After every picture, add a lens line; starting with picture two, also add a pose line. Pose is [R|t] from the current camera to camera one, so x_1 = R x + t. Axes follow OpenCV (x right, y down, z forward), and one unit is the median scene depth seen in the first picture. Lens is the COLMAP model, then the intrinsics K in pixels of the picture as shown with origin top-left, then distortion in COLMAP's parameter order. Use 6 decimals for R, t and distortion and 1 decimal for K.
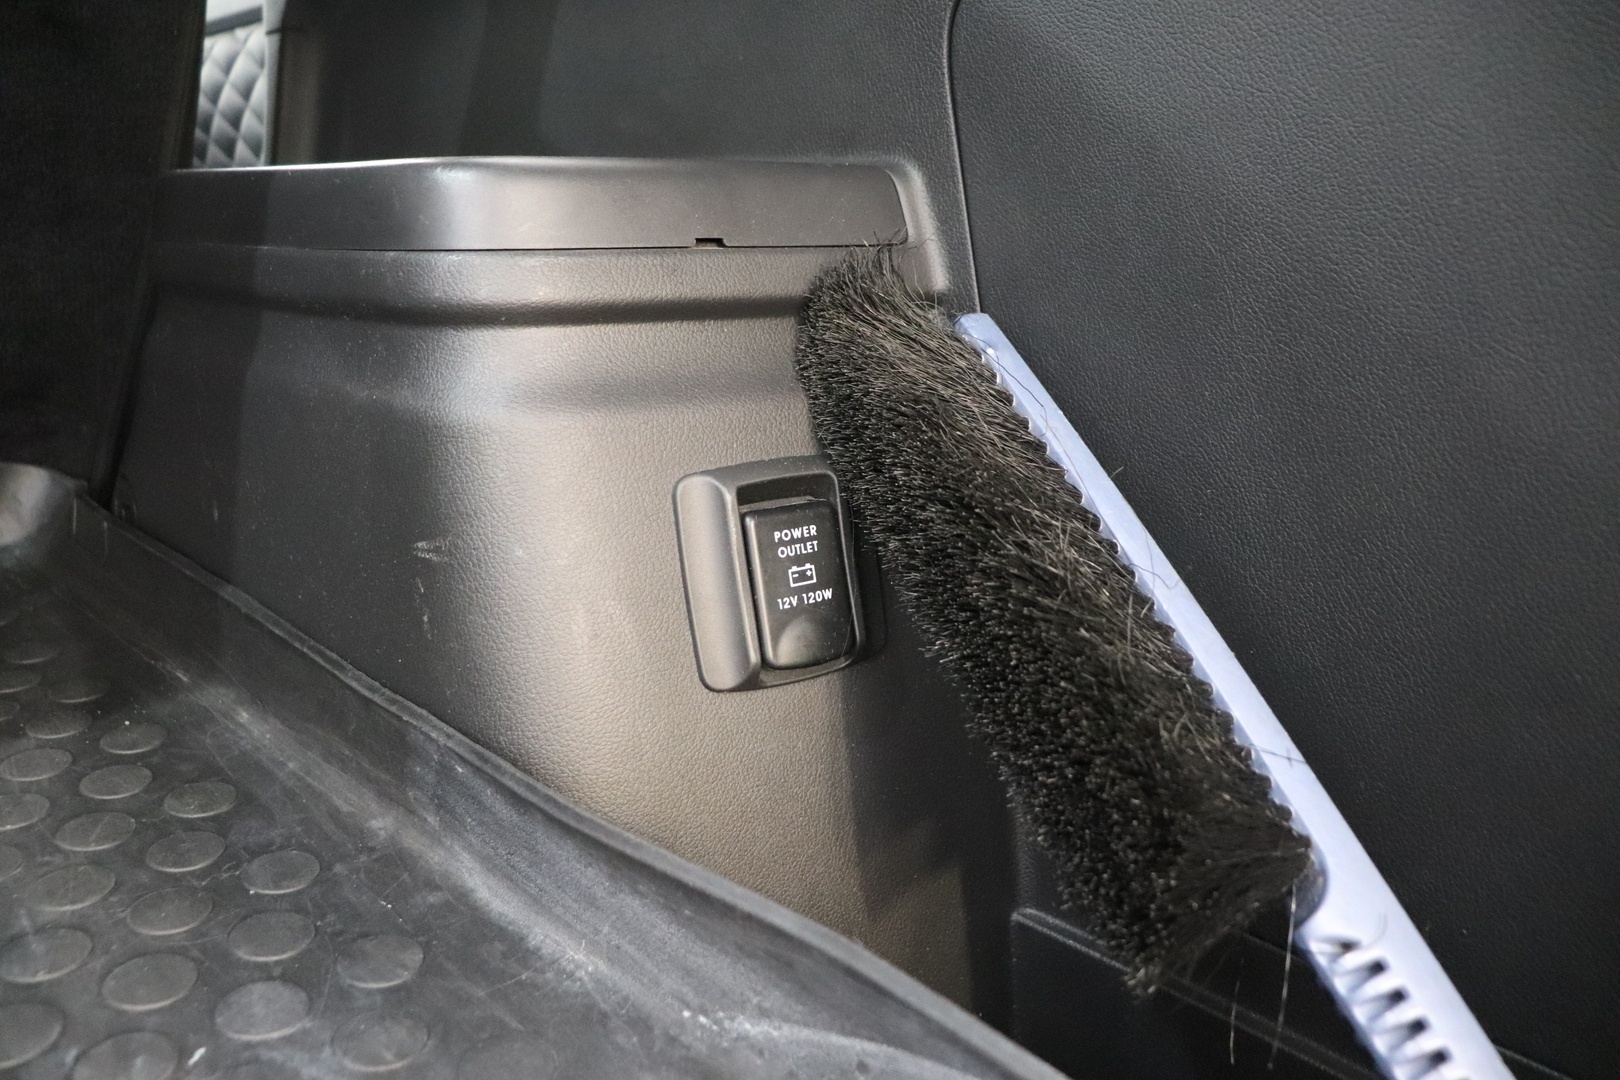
lens RADIAL K [[1337.4, 0, 809.6], [0, 1337.4, 551.3], [0, 0, 1]] dist [-0.185213, 0.162276]
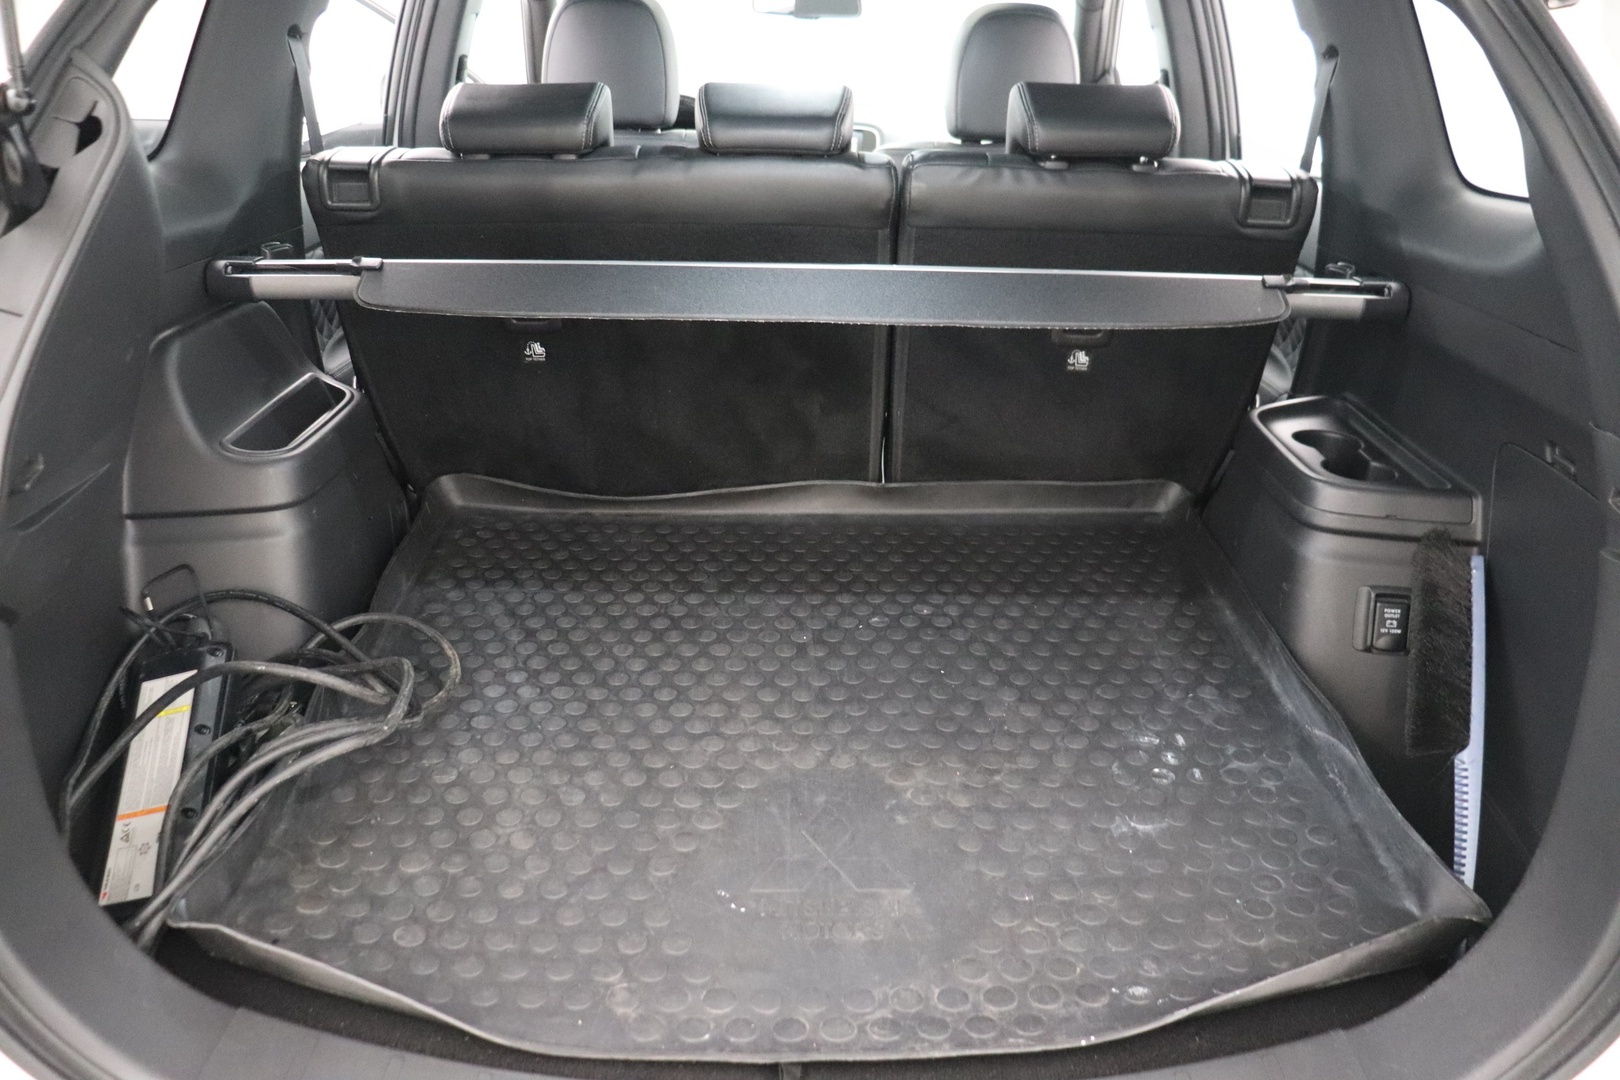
lens RADIAL K [[1337.4, 0, 809.6], [0, 1337.4, 551.3], [0, 0, 1]] dist [-0.185213, 0.162276]
pose [[0.700615, 0.259367, -0.664731, 1.067301], [-0.186841, 0.965777, 0.179903, -0.460587], [0.688643, -0.001844, 0.725099, -2.294534]]
